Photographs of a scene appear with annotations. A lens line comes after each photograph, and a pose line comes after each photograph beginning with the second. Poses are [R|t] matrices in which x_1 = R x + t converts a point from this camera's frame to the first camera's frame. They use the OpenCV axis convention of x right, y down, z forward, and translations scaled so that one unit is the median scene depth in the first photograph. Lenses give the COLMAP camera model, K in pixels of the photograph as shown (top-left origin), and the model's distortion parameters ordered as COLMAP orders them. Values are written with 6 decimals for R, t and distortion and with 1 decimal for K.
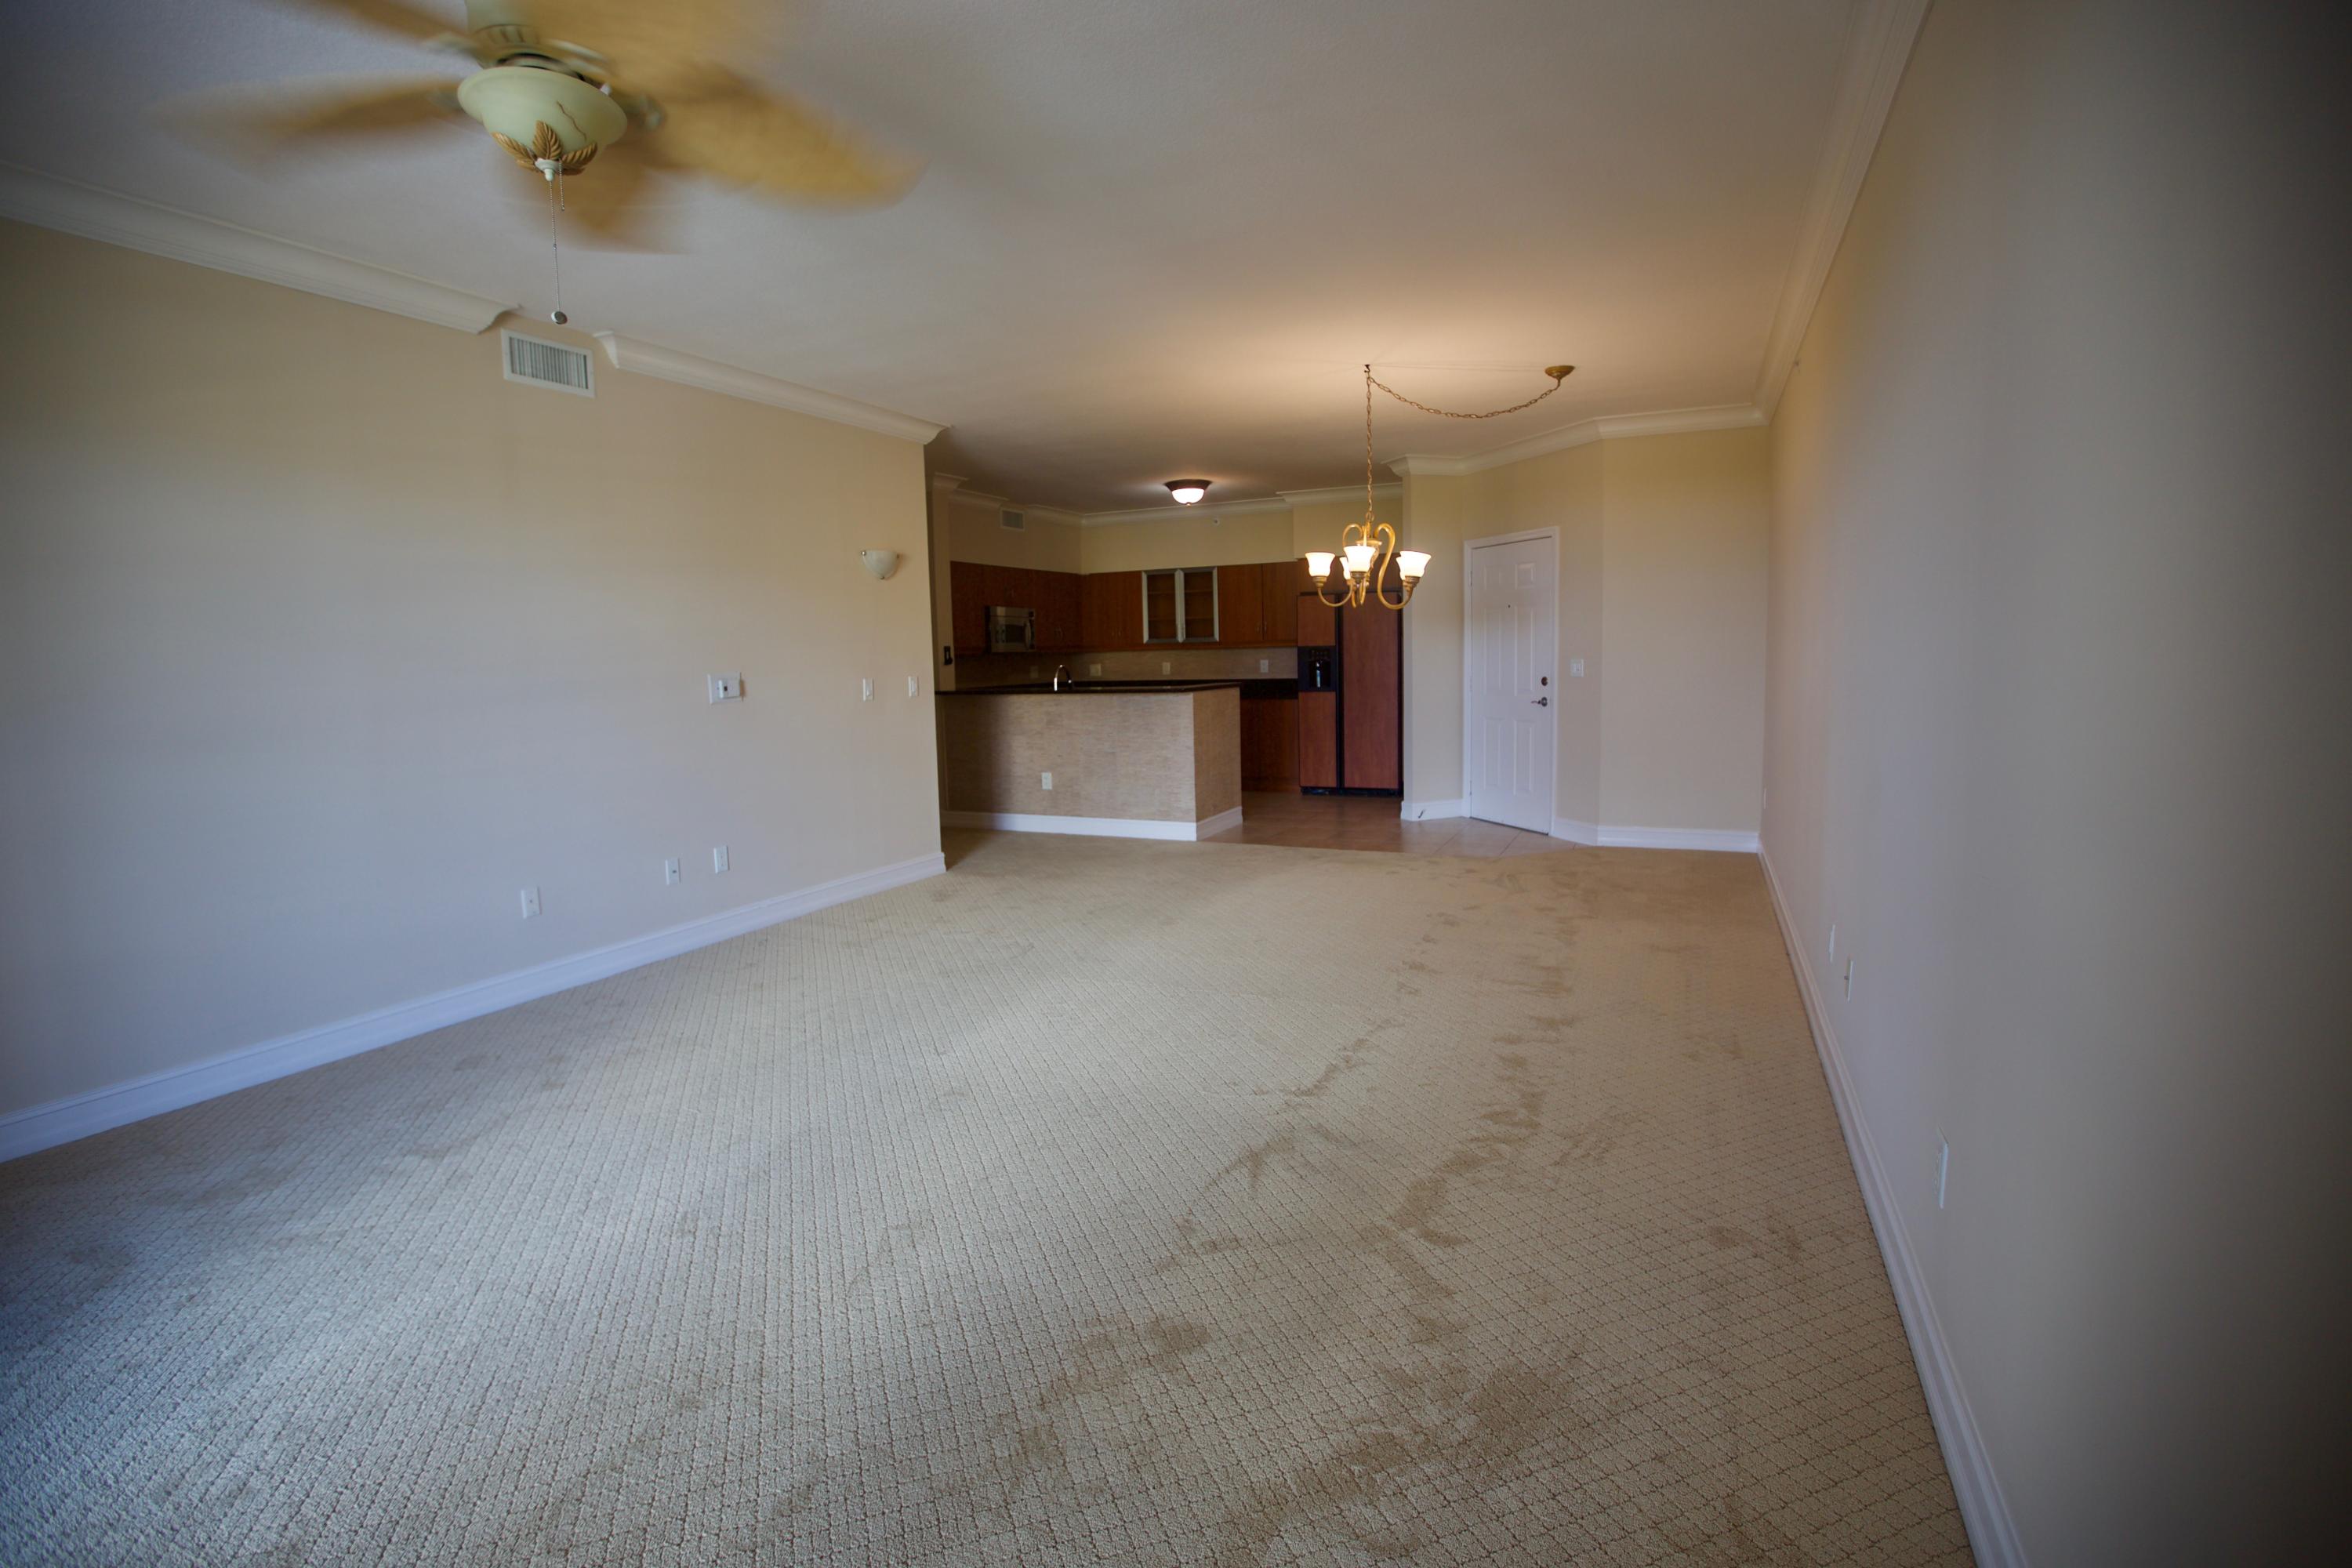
lens RADIAL K [[1104.4, 0, 1187.3], [0, 1104.4, 772.8], [0, 0, 1]] dist [-0.061680, 0.026926]
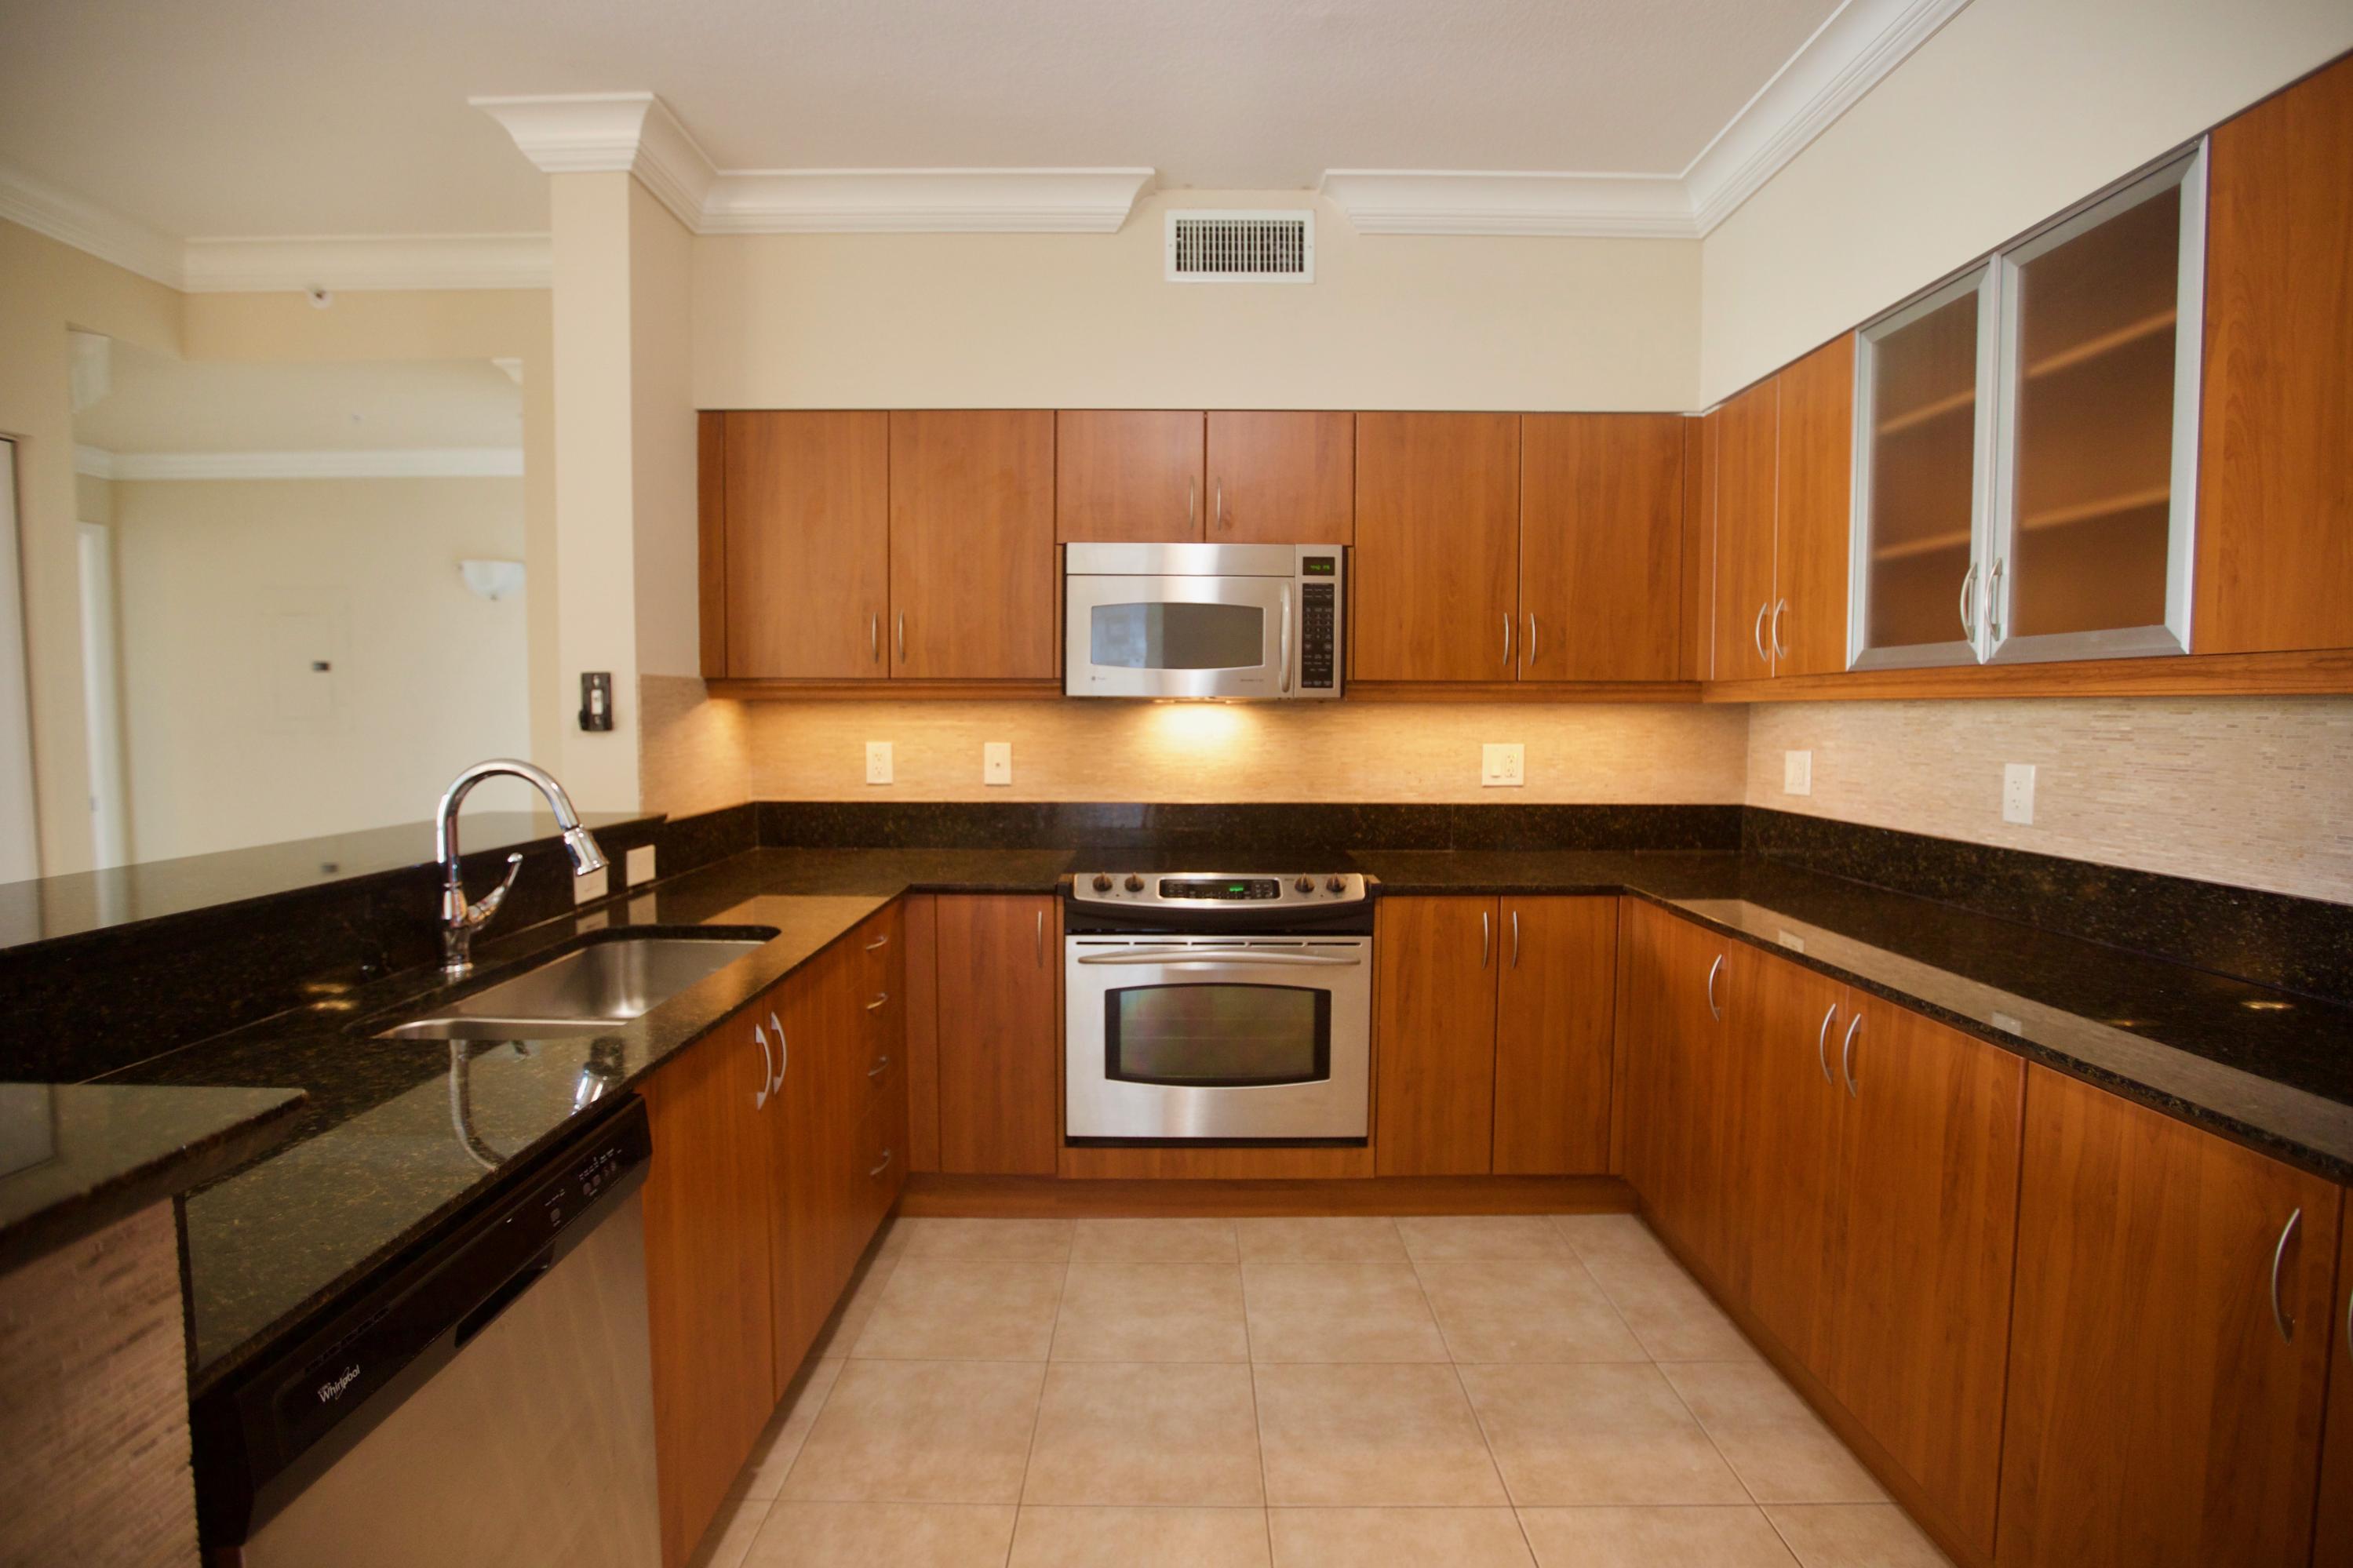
lens RADIAL K [[1104.8, 0, 1187.8], [0, 1104.8, 772.8], [0, 0, 1]] dist [-0.061680, 0.026926]
pose [[0.414257, 0.078412, -0.906776, 0.110749], [-0.110639, 0.993232, 0.035343, -0.099644], [0.903410, 0.085684, 0.420129, 0.877250]]
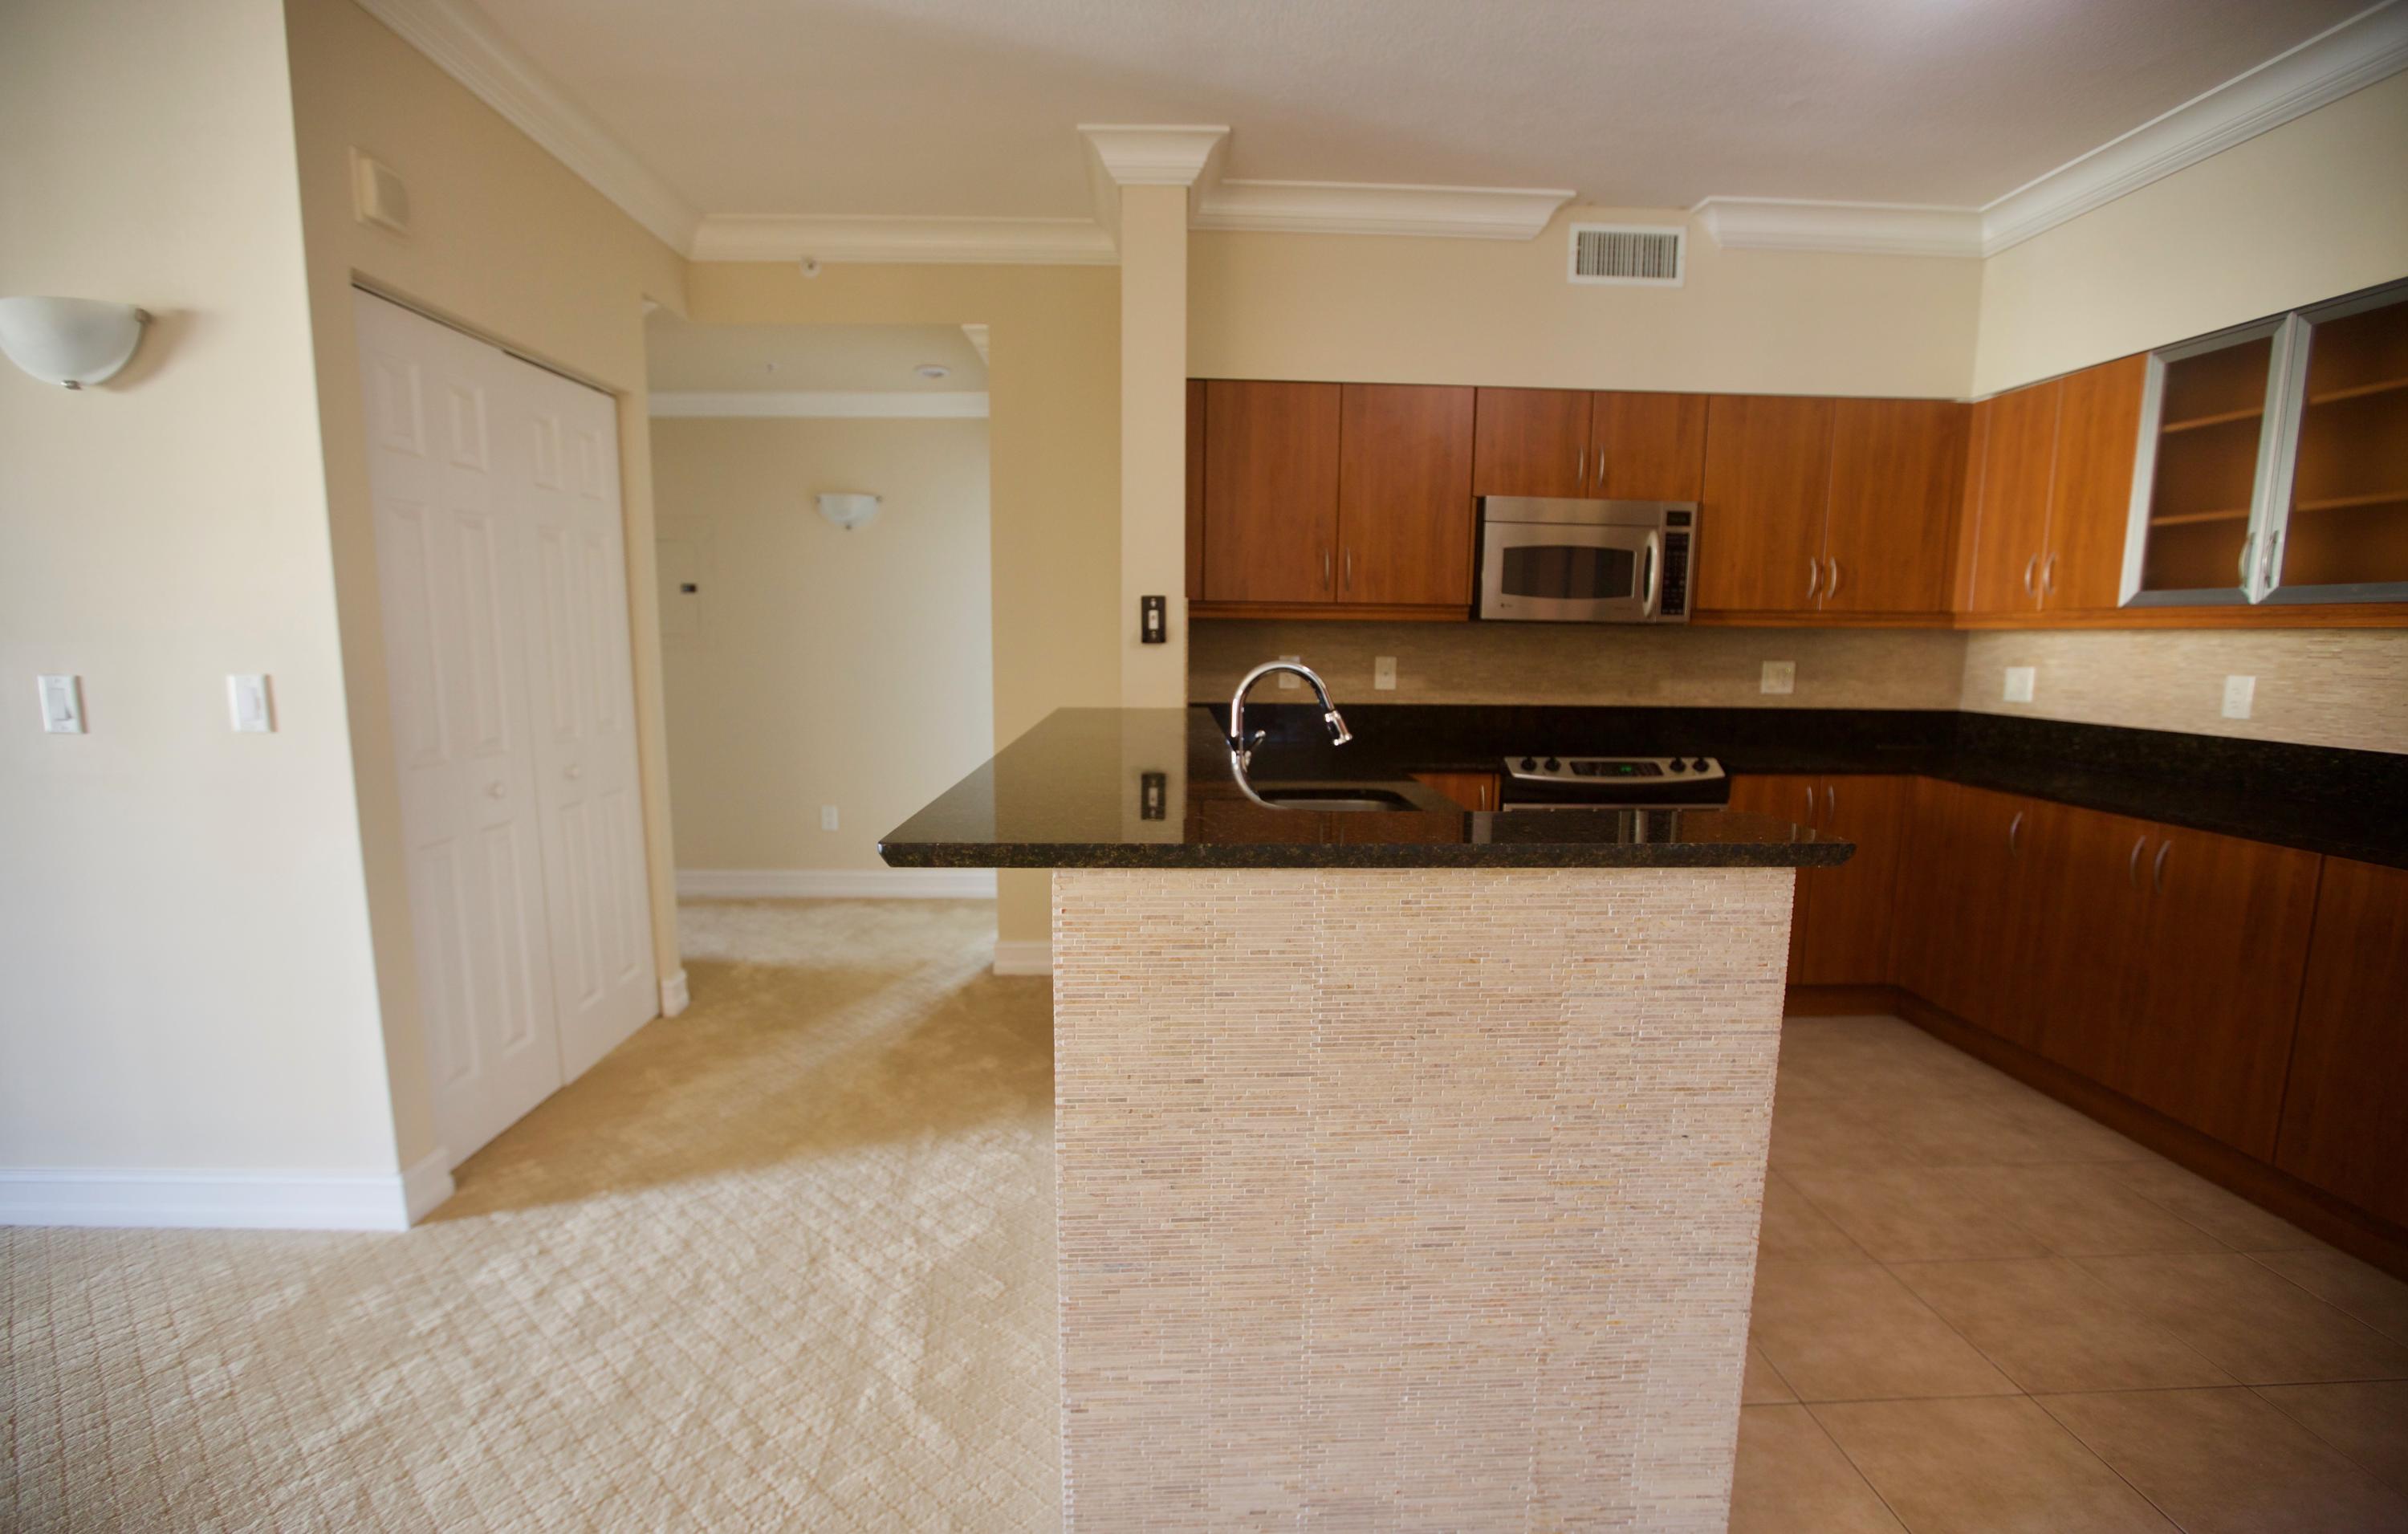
lens RADIAL K [[1092.5, 0, 1203.3], [0, 1092.5, 792.1], [0, 0, 1]] dist [-0.052124, 0.017559]
pose [[0.446786, 0.157453, -0.880676, 0.119928], [-0.114951, 0.986335, 0.118026, -0.080862], [0.887225, 0.048503, 0.458780, 0.720927]]
